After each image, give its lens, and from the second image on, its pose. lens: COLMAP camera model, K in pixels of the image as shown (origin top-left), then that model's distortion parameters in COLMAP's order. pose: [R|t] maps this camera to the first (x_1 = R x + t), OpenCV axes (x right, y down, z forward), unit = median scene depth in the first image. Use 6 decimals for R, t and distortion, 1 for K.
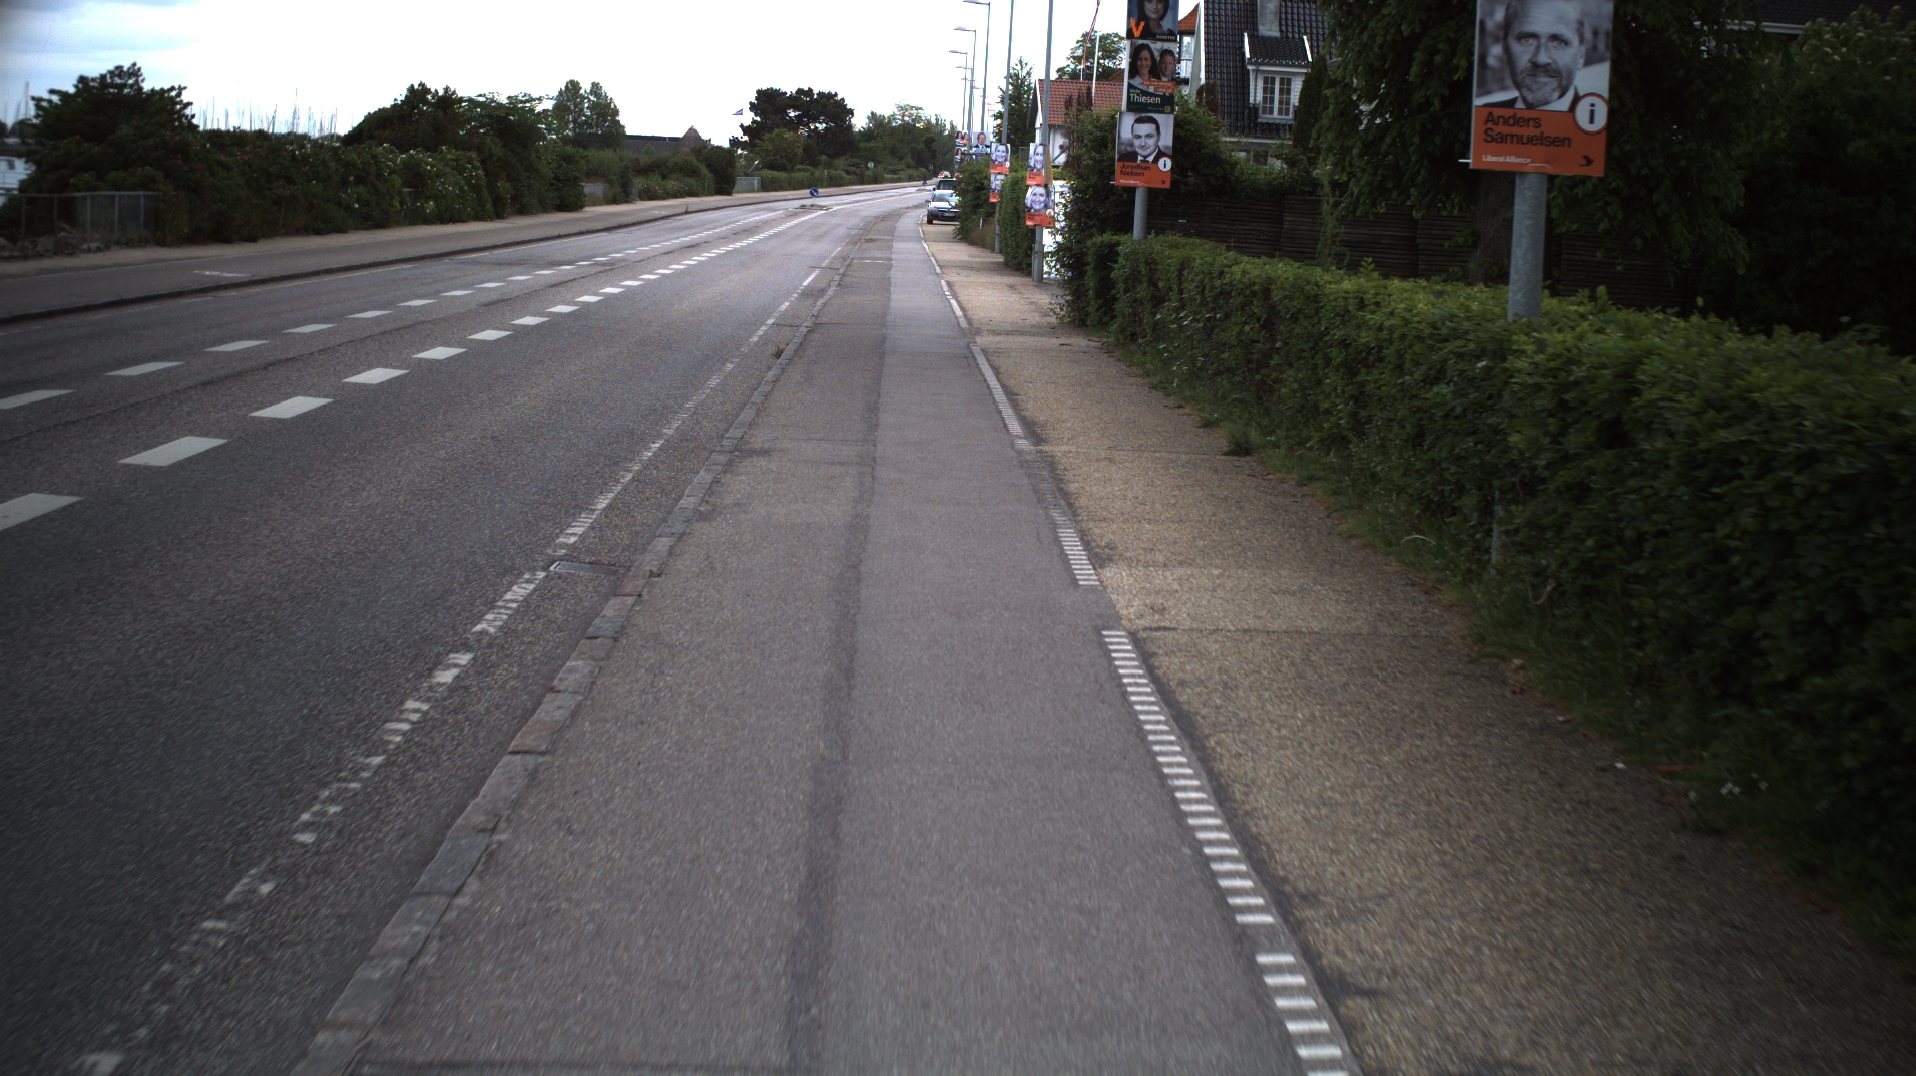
lens RADIAL K [[3267.4, 0, 958.0], [0, 3267.4, 538.0], [0, 0, 1]] dist [-0.281123, 0.319910]
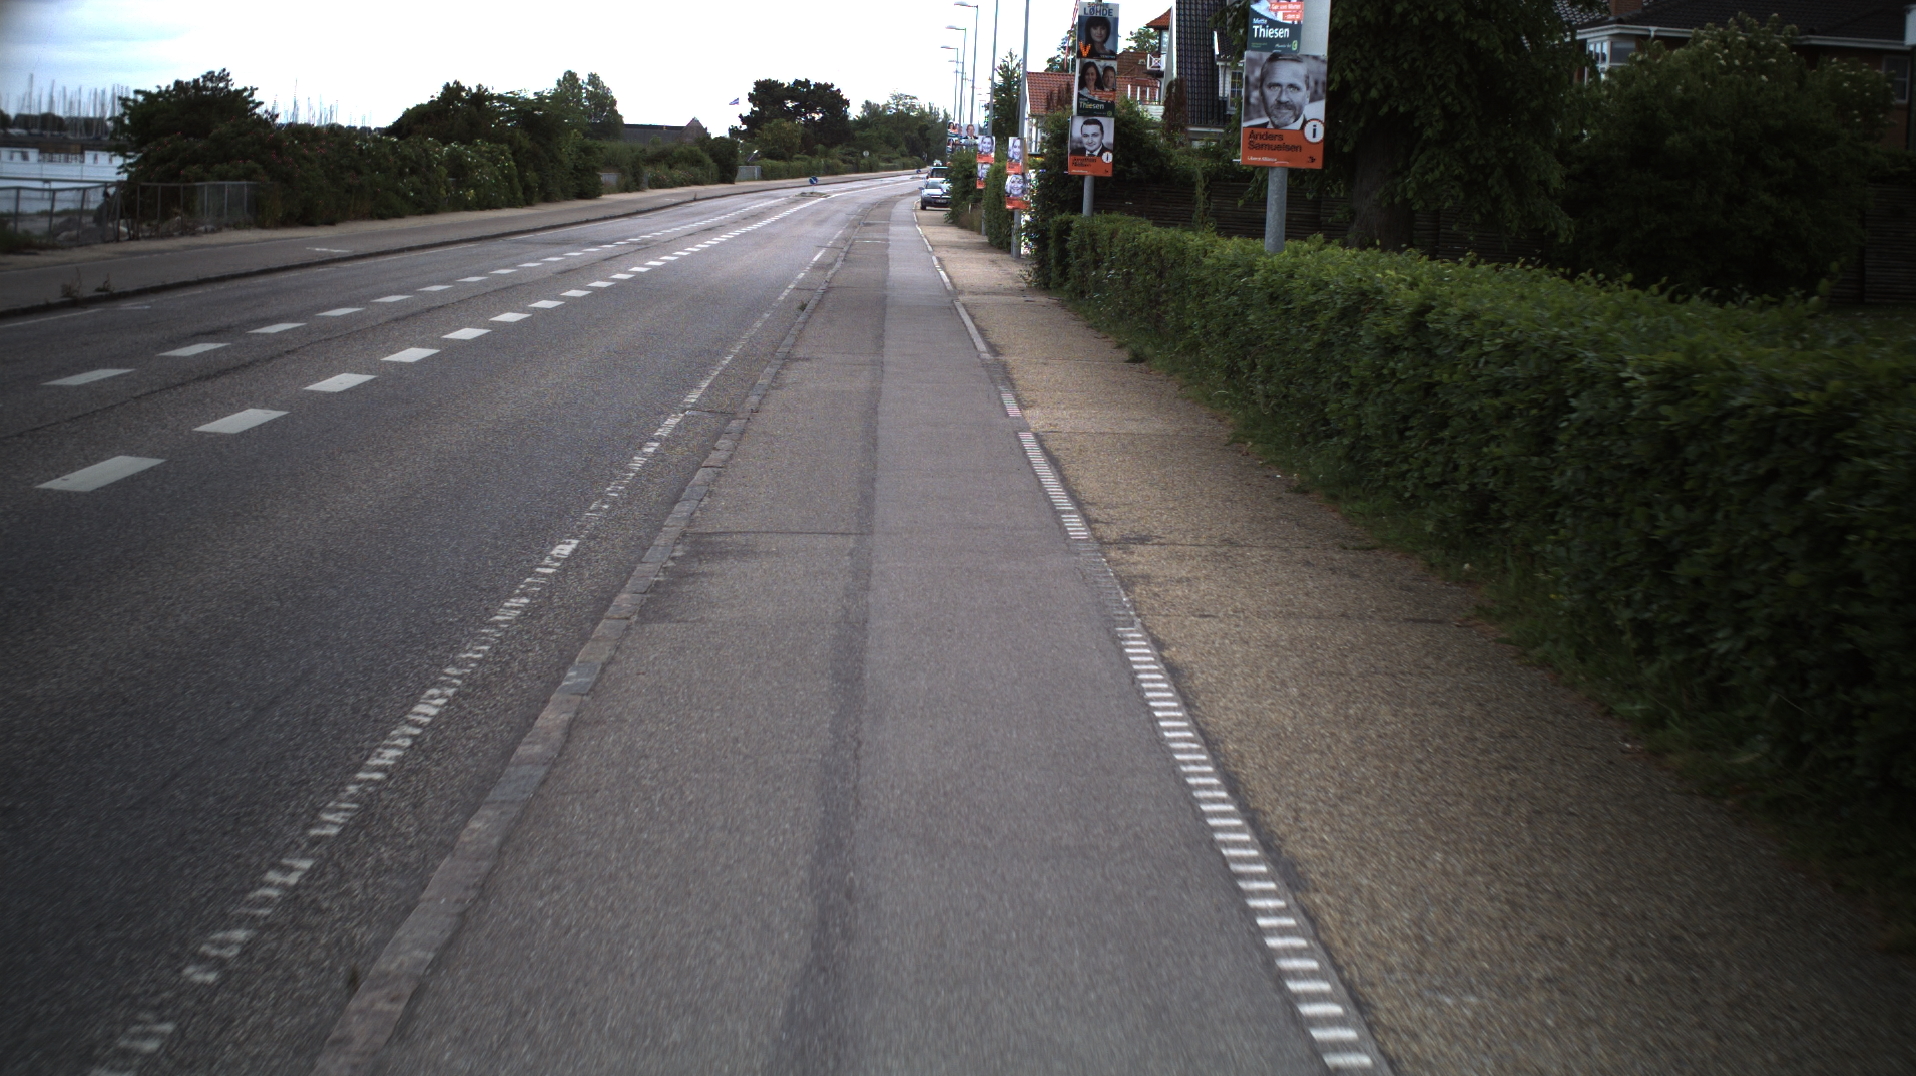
lens RADIAL K [[3267.4, 0, 958.0], [0, 3267.4, 538.0], [0, 0, 1]] dist [-0.281123, 0.319910]
pose [[0.999993, -0.003398, 0.001410, 0.002217], [0.003393, 0.999987, 0.003754, 0.018379], [-0.001423, -0.003749, 0.999992, -0.173454]]
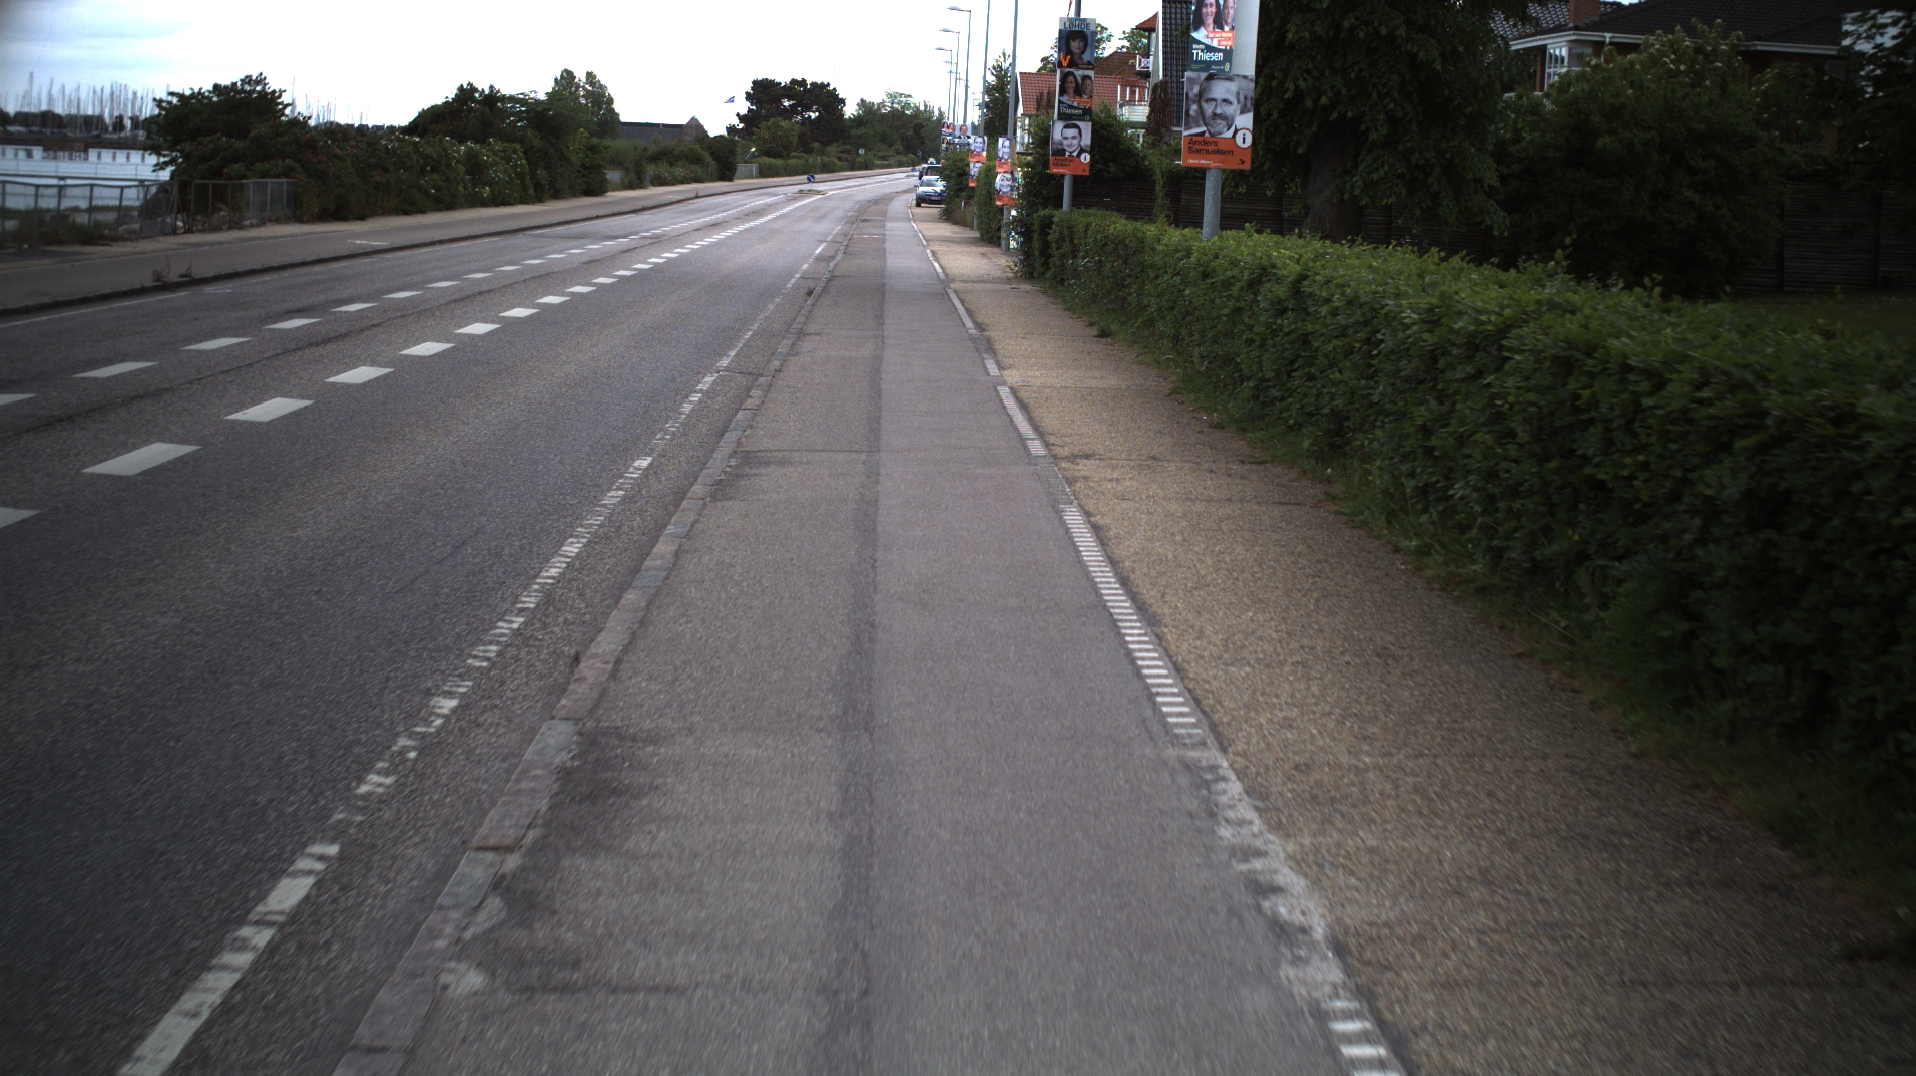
lens RADIAL K [[3267.4, 0, 958.0], [0, 3267.4, 538.0], [0, 0, 1]] dist [-0.281123, 0.319910]
pose [[0.999991, -0.003033, 0.003023, 0.002930], [0.003020, 0.999985, 0.004474, 0.027378], [-0.003037, -0.004465, 0.999985, -0.260088]]
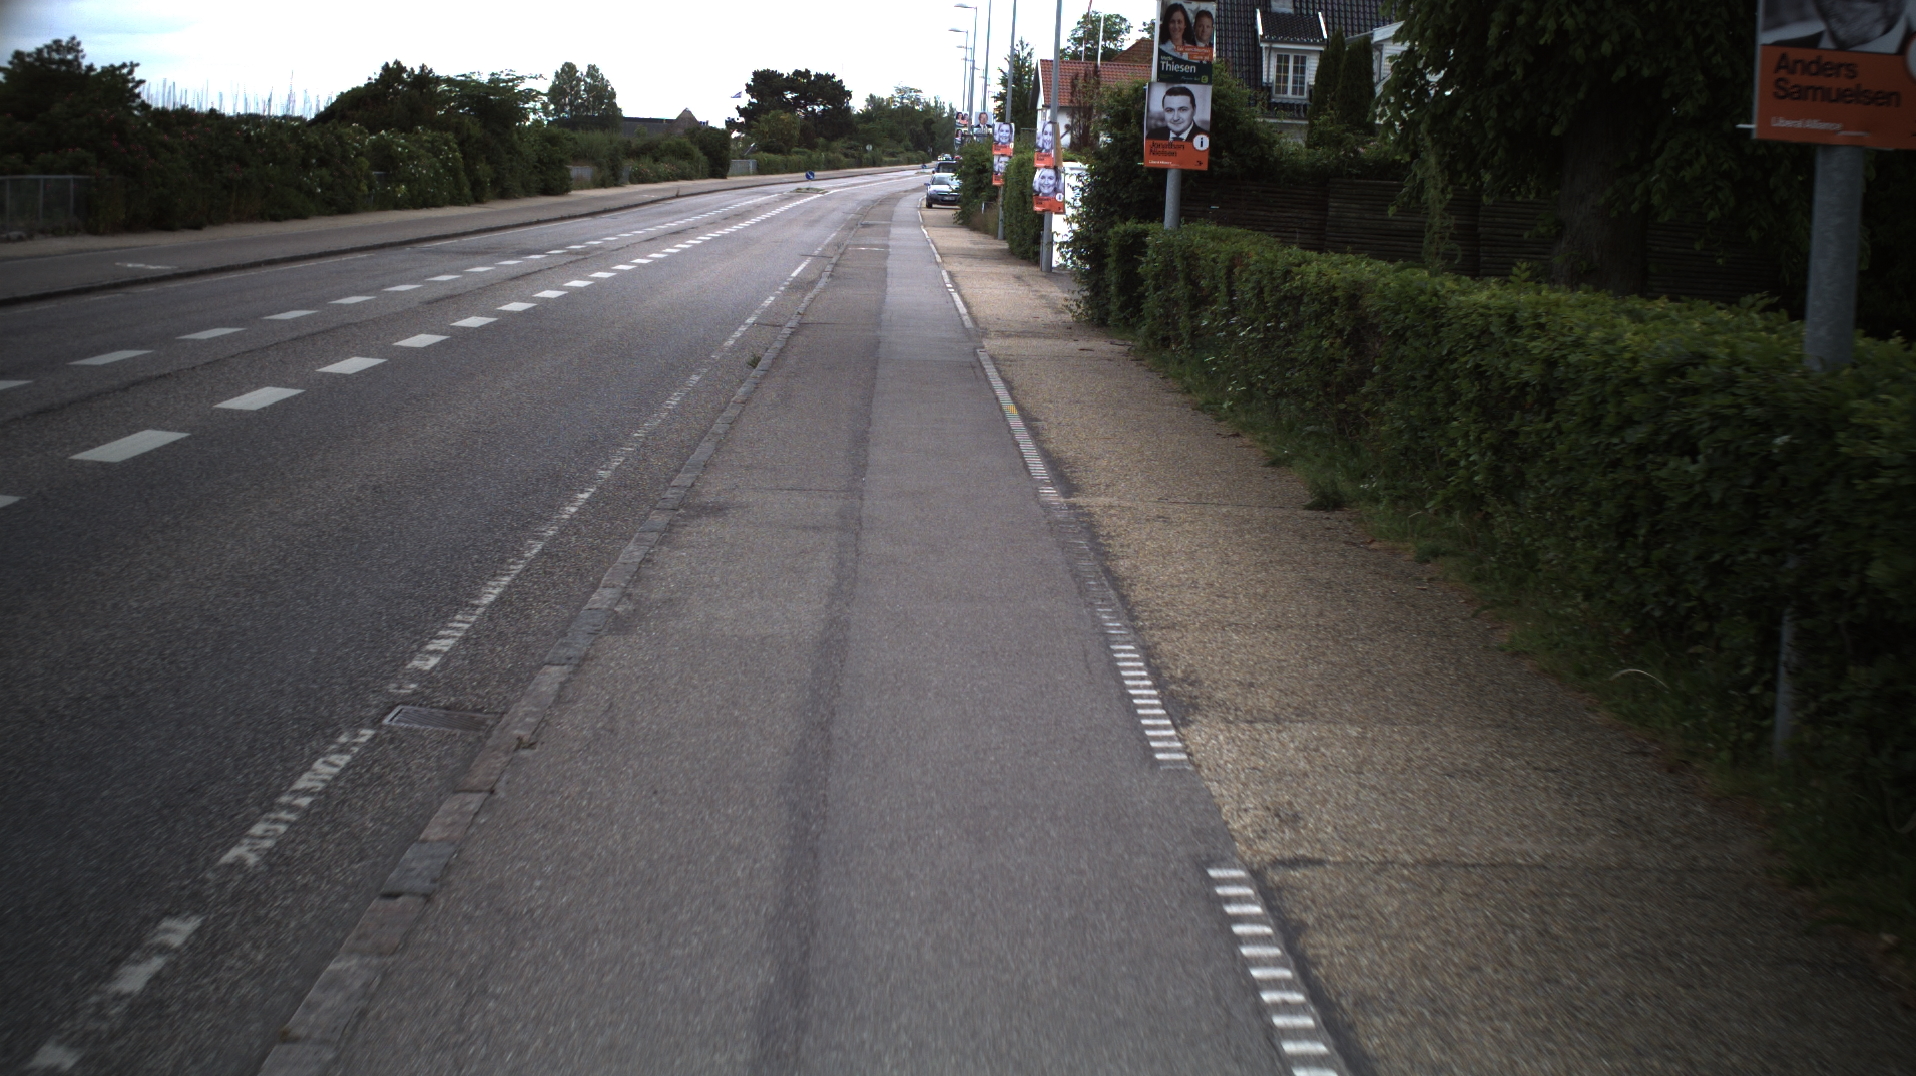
lens RADIAL K [[3267.4, 0, 958.0], [0, 3267.4, 538.0], [0, 0, 1]] dist [-0.281123, 0.319910]
pose [[1.000000, -0.000295, 0.000287, -0.001035], [0.000293, 0.999987, 0.005180, -0.009142], [-0.000289, -0.005180, 0.999987, 0.087198]]
